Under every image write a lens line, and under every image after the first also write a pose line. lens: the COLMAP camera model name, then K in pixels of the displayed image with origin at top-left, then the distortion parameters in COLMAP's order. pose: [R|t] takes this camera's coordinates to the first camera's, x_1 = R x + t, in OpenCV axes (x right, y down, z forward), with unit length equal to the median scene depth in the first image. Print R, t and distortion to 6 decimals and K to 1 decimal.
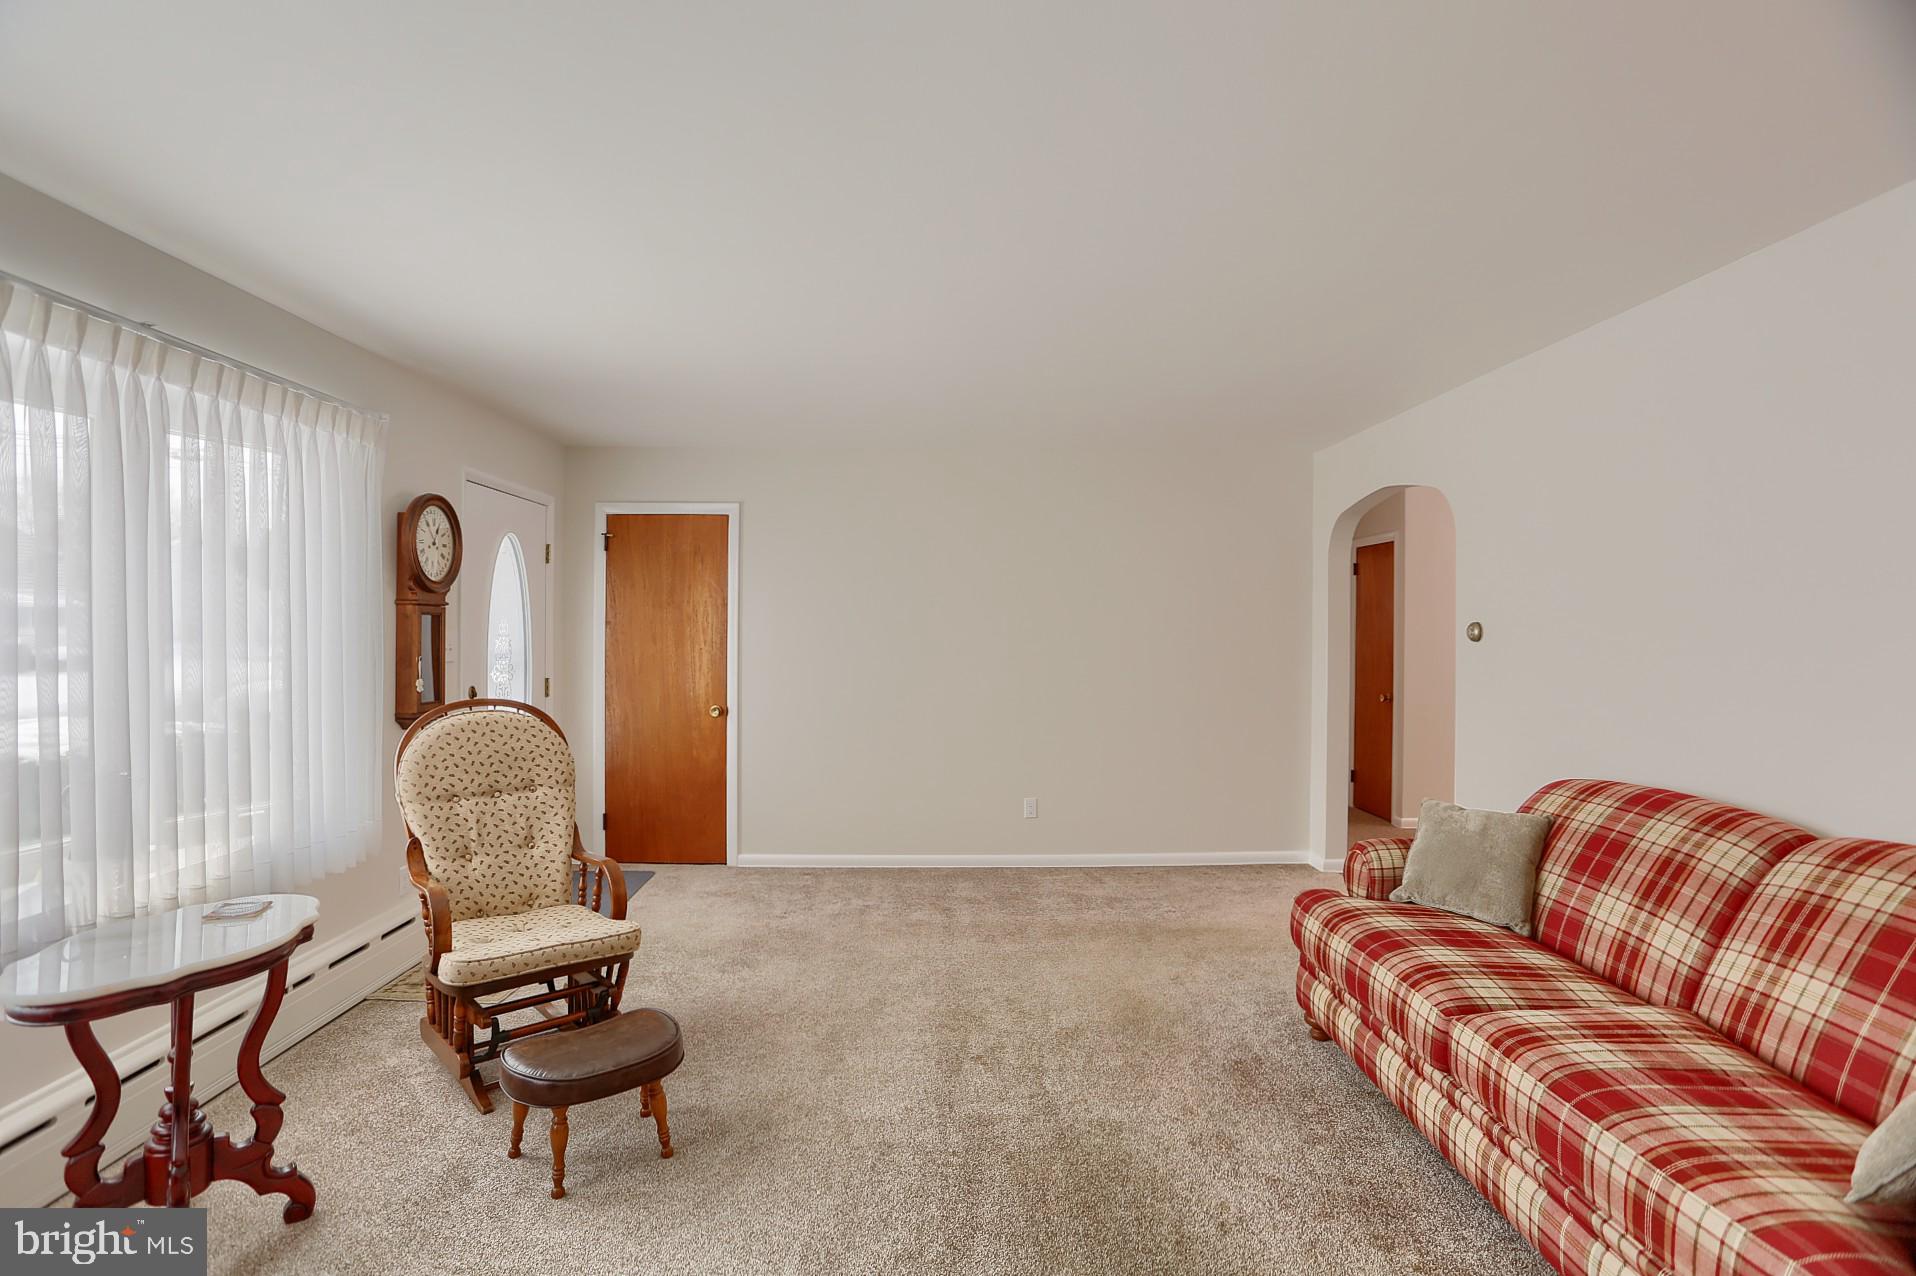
lens RADIAL K [[928.0, 0, 952.5], [0, 928.0, 630.2], [0, 0, 1]] dist [-0.067276, 0.030120]
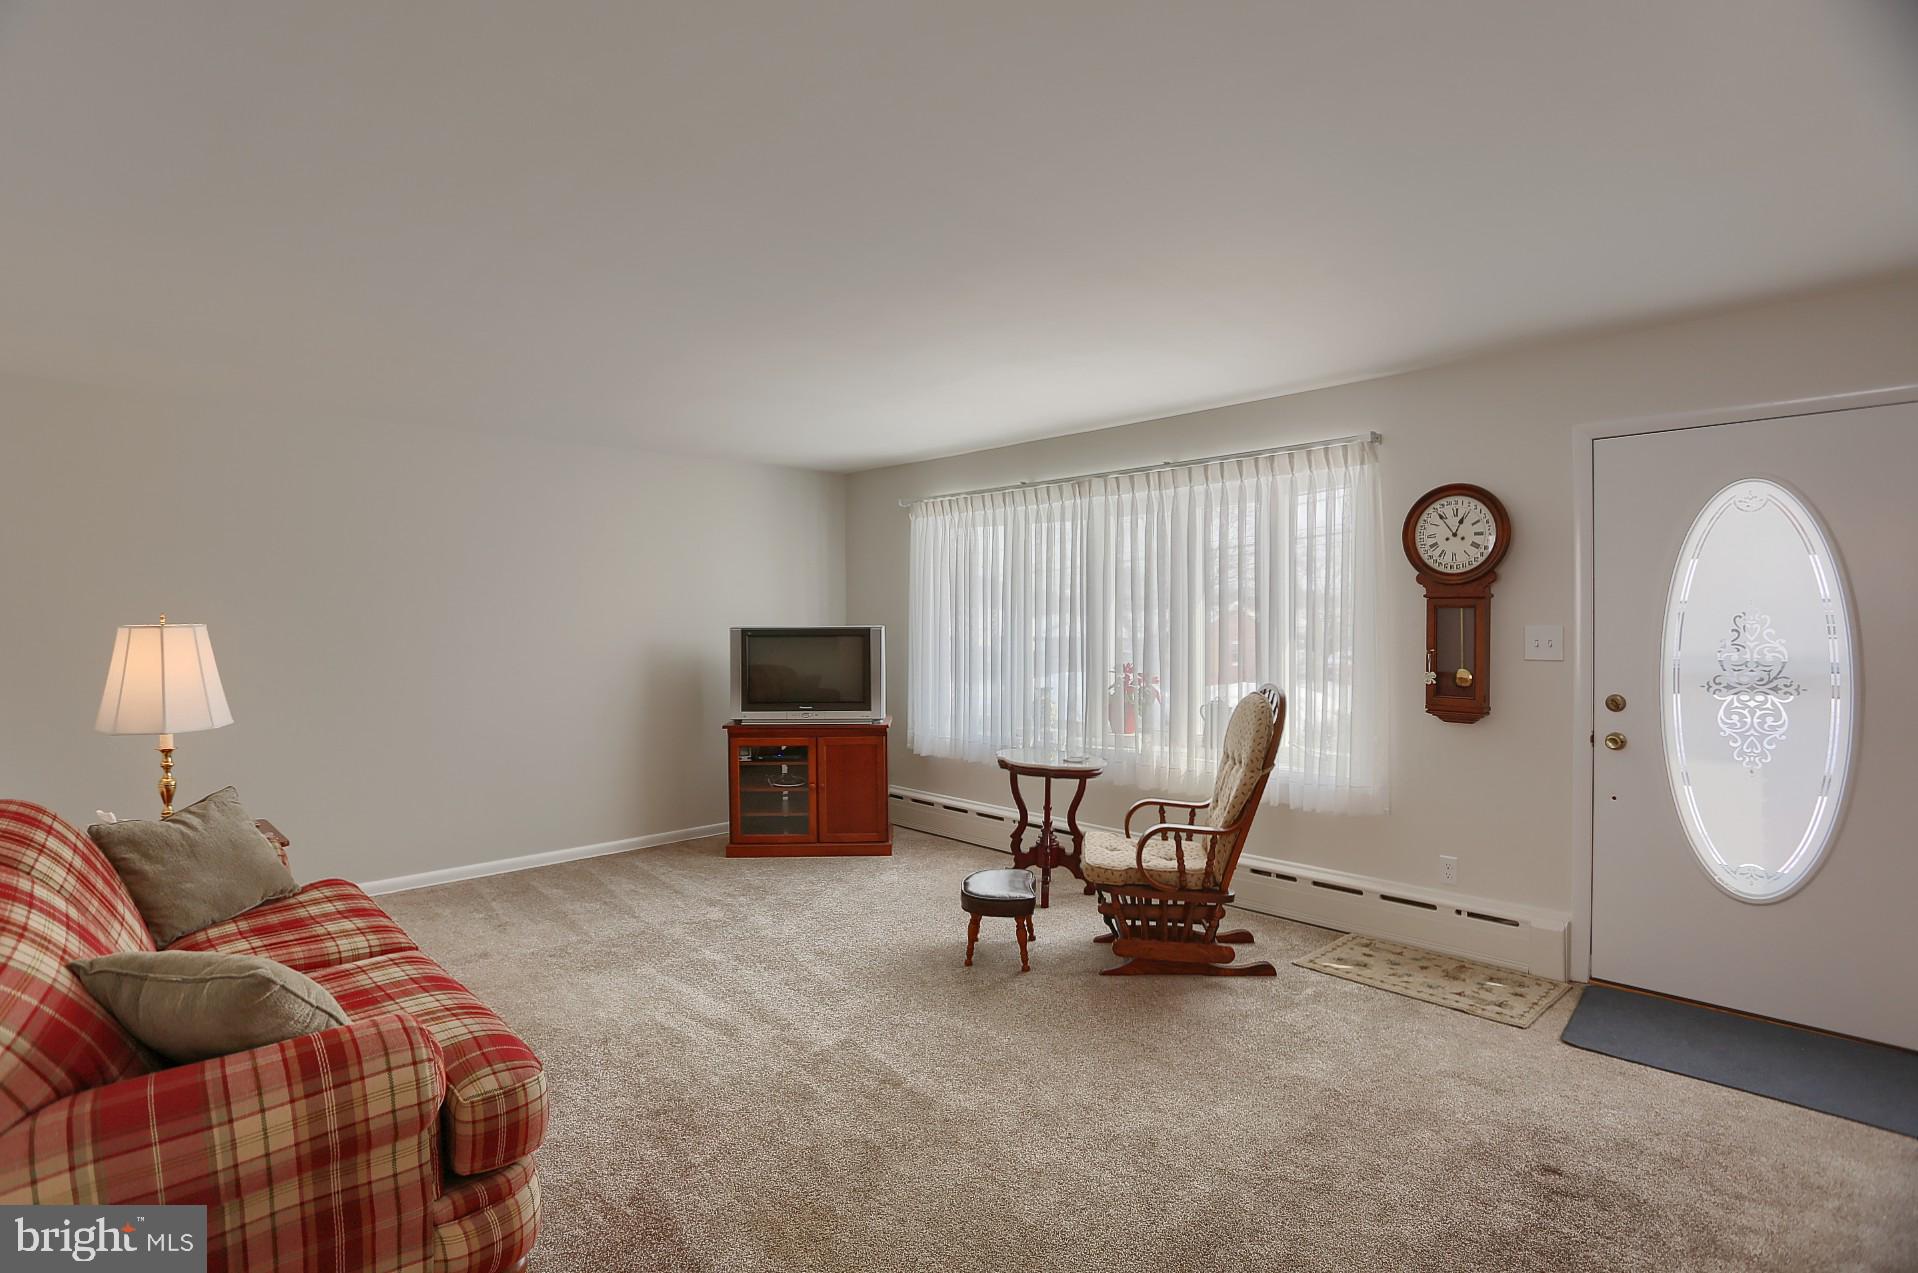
lens RADIAL K [[987.7, 0, 953.4], [0, 987.7, 623.8], [0, 0, 1]] dist [-0.067053, 0.034455]
pose [[-0.746024, -0.004646, -0.665903, 0.635666], [-0.005185, 0.999986, -0.001168, 0.005345], [0.665899, 0.002582, -0.746038, 1.713798]]
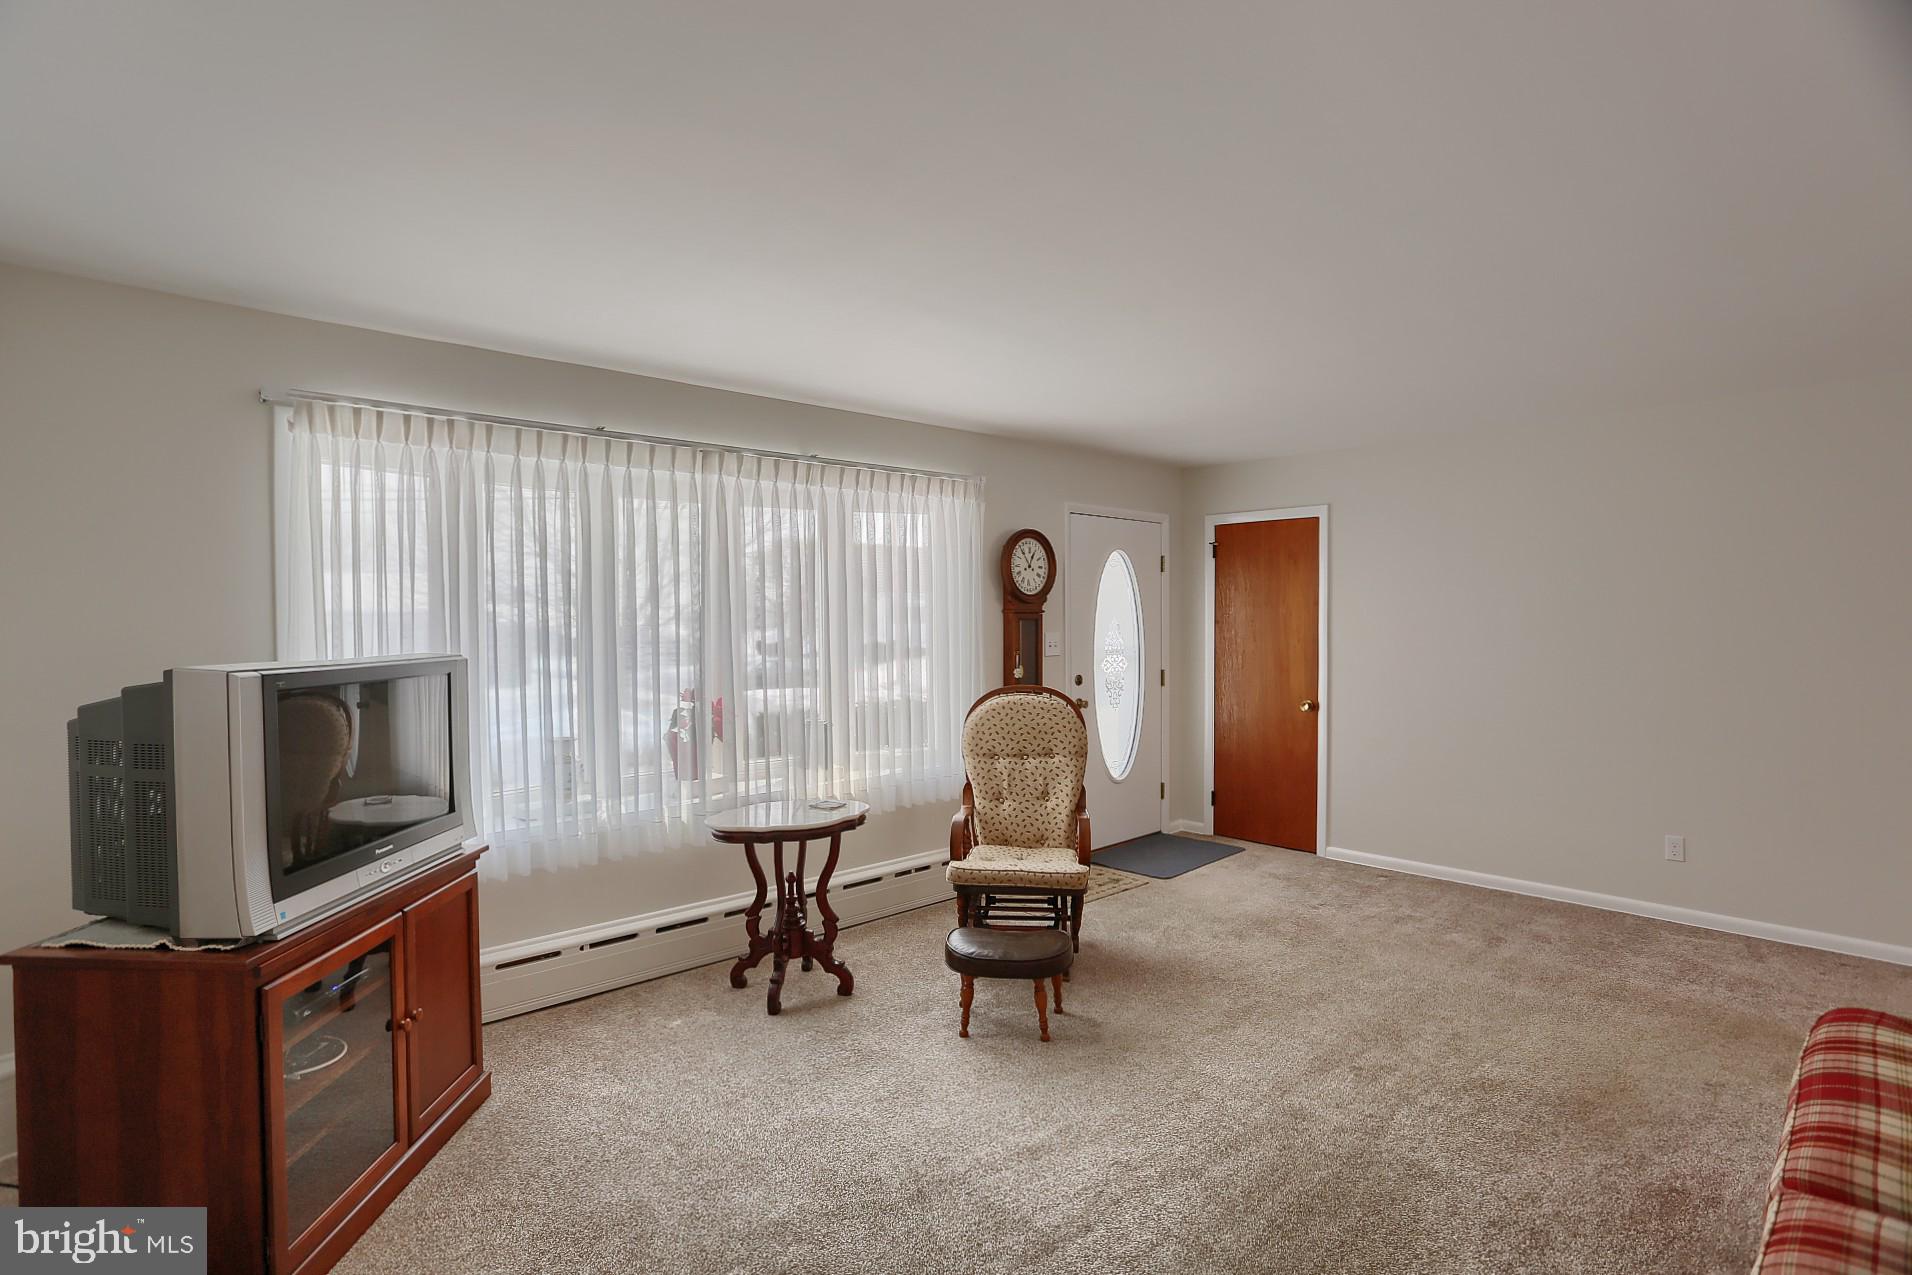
lens RADIAL K [[929.6, 0, 957.8], [0, 929.6, 628.1], [0, 0, 1]] dist [-0.072028, 0.030942]
pose [[0.667629, 0.003239, -0.744487, 0.446735], [0.006490, 0.999927, 0.010170, -0.023815], [0.744465, -0.011621, 0.667560, 0.020160]]
